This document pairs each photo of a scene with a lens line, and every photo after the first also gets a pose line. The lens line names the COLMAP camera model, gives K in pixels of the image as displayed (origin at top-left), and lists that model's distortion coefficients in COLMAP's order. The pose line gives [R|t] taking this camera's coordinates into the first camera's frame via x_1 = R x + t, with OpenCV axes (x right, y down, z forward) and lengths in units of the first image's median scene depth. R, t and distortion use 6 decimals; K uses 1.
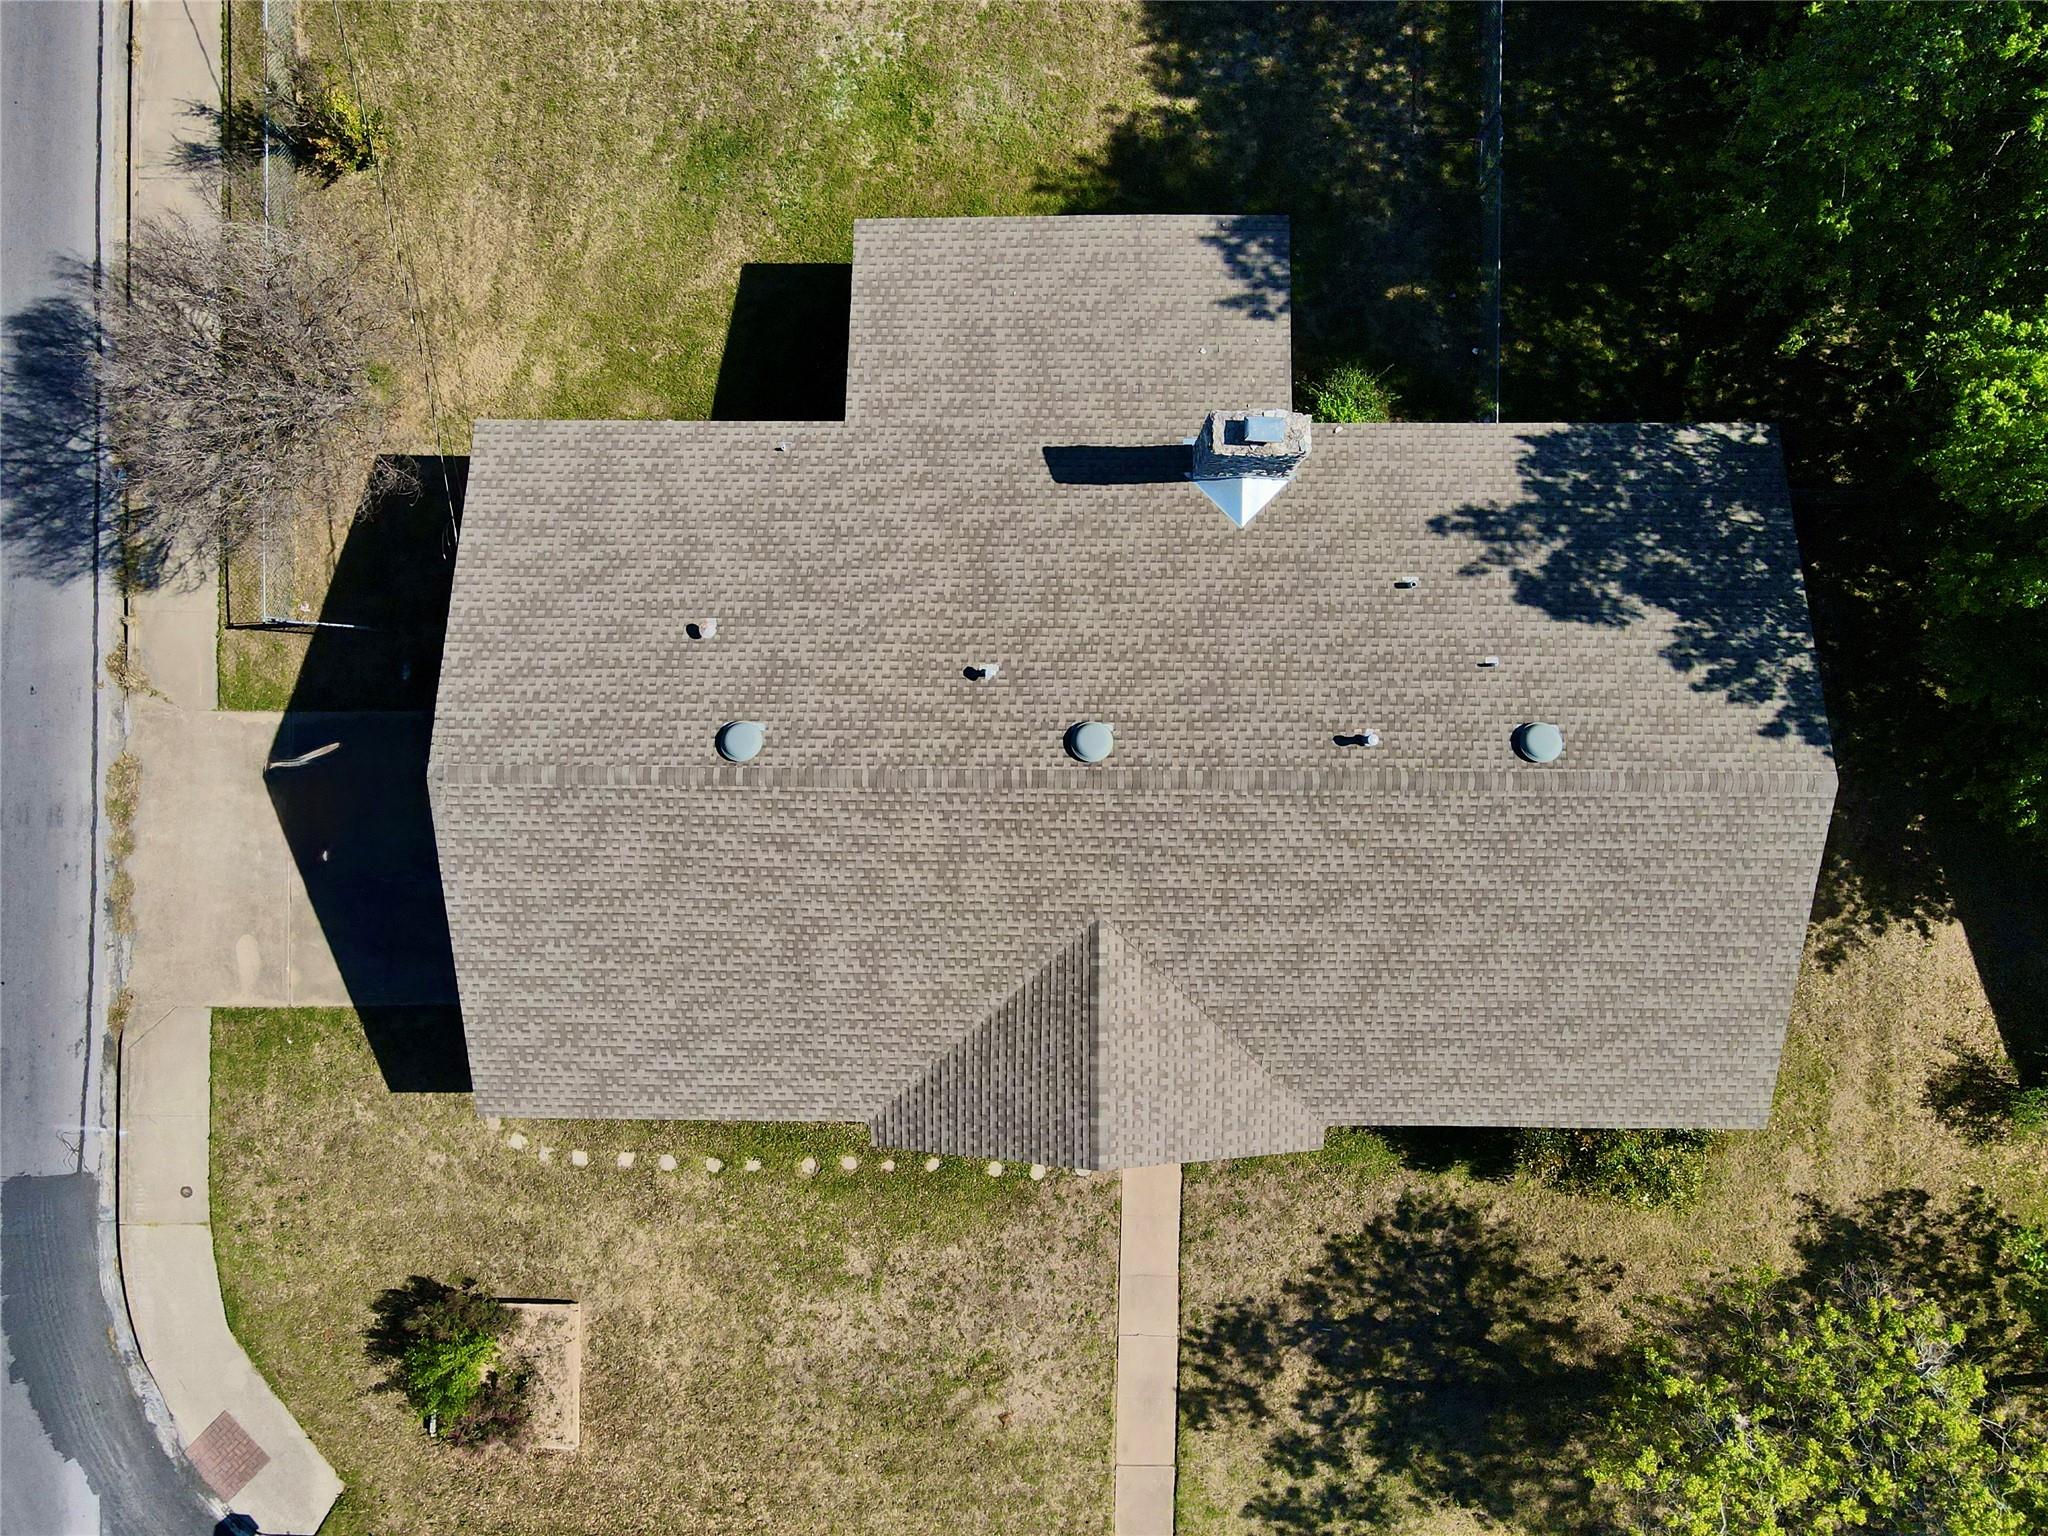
lens RADIAL K [[1421.3, 0, 994.3], [0, 1421.3, 765.7], [0, 0, 1]] dist [0.008305, -0.000128]
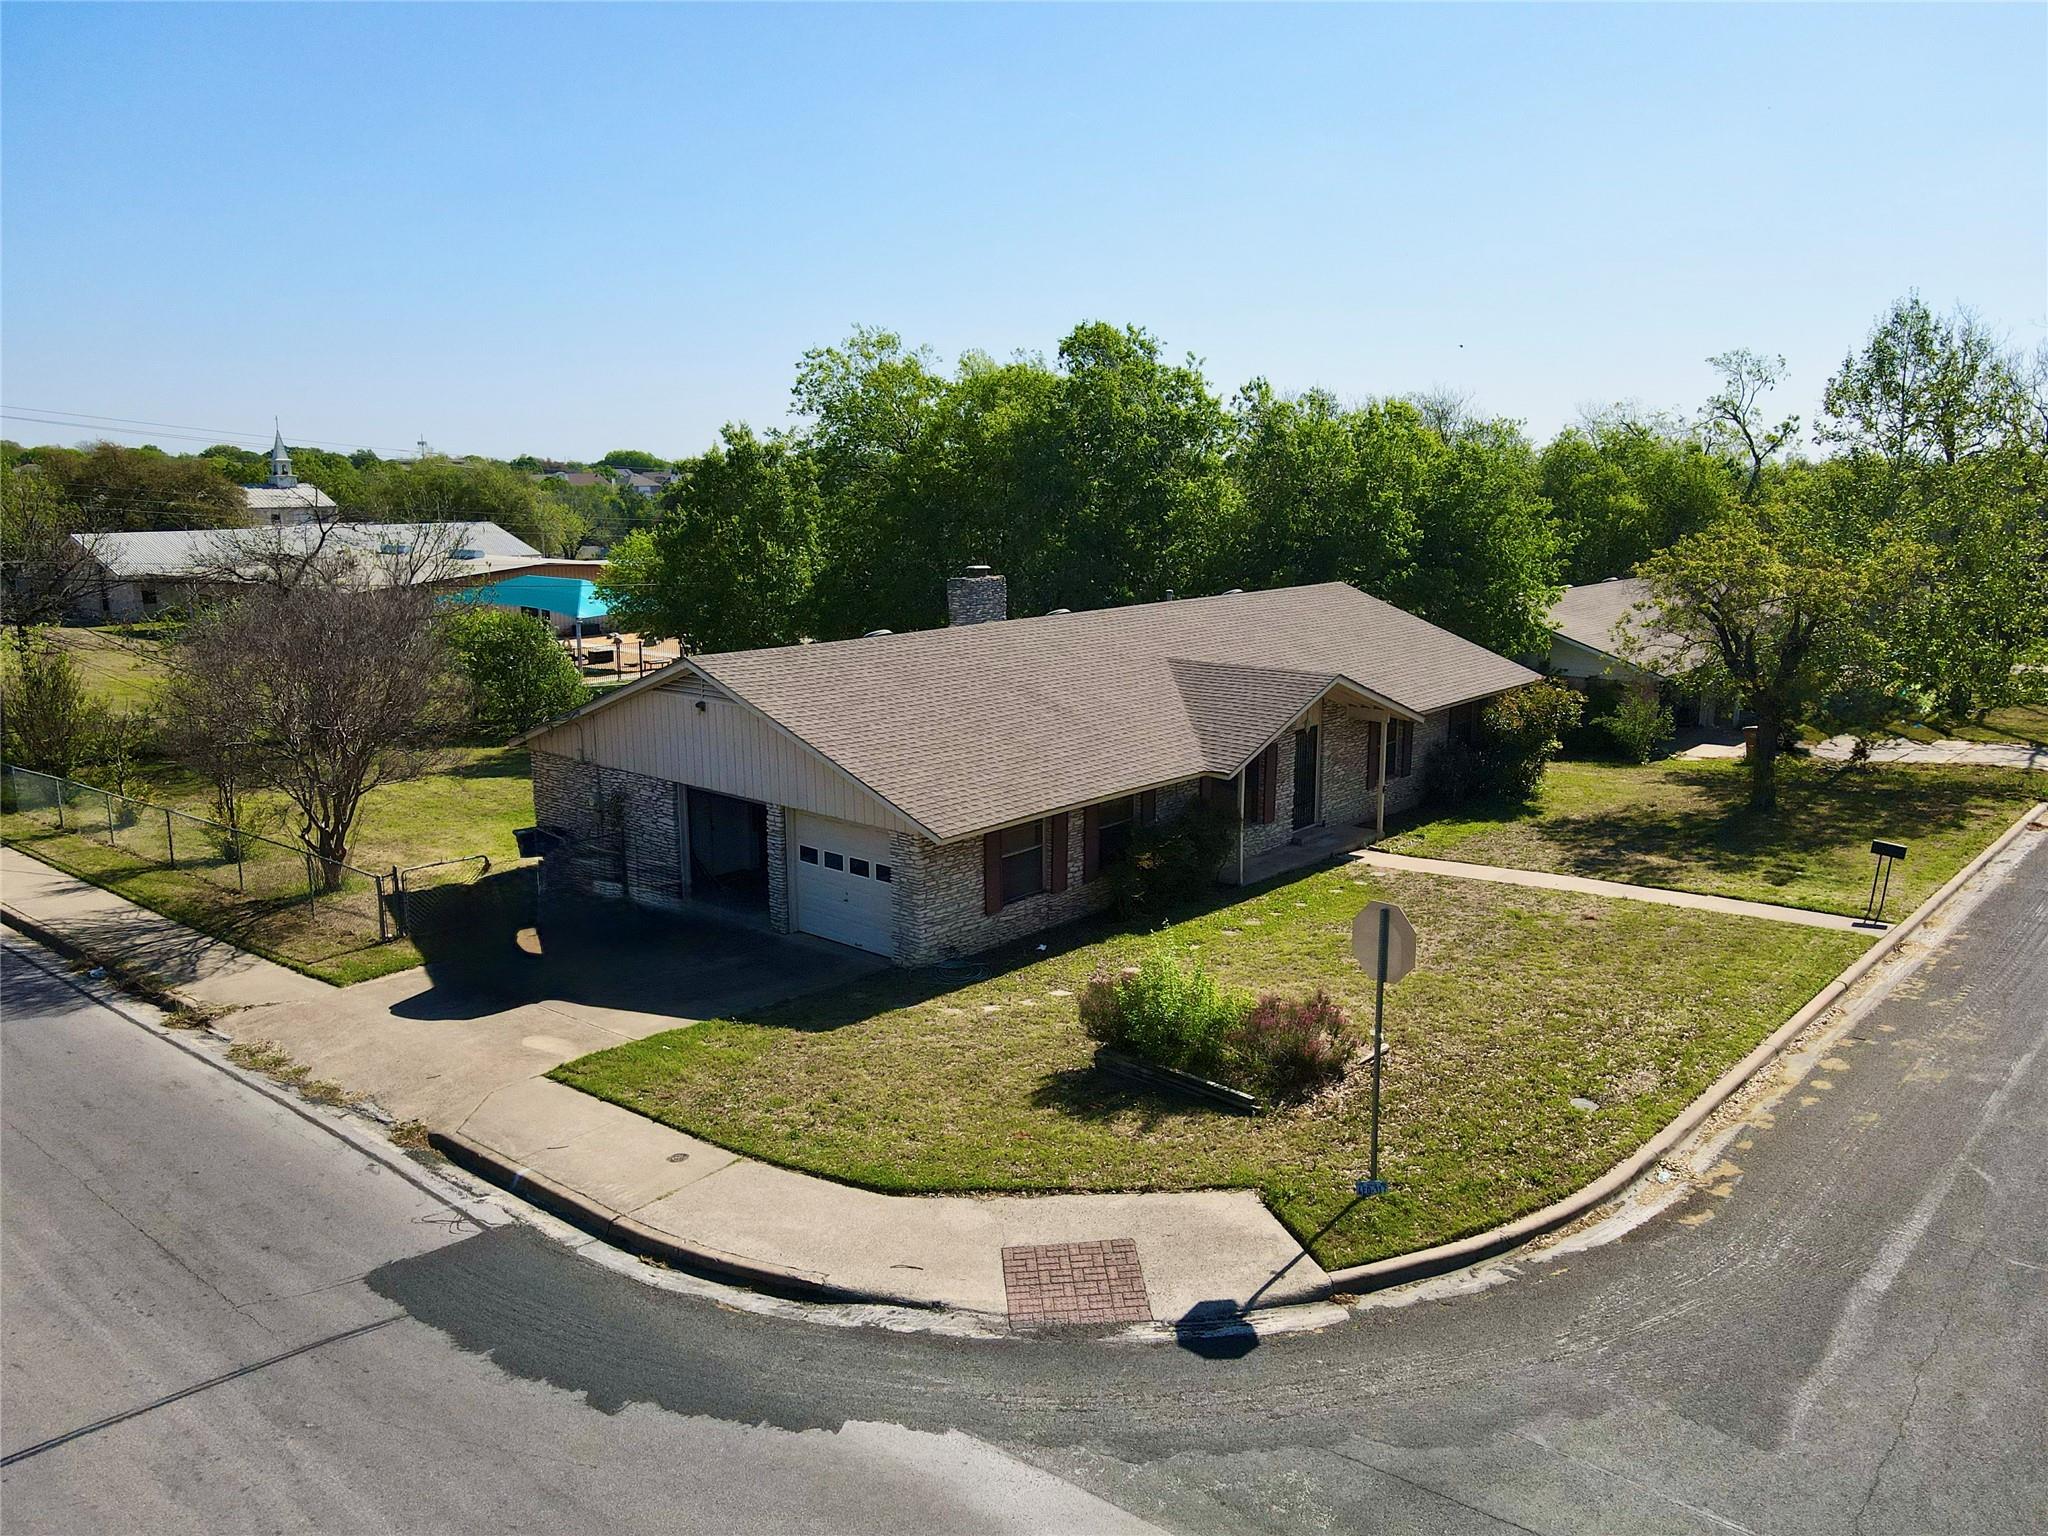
lens RADIAL K [[1515.3, 0, 1024.0], [0, 1515.3, 768.0], [0, 0, 1]] dist [0.003052, 0.001294]
pose [[0.653954, -0.130474, 0.745199, -0.918221], [0.756492, 0.102345, -0.645945, 0.792488], [0.008012, 0.986155, 0.165632, 0.744341]]
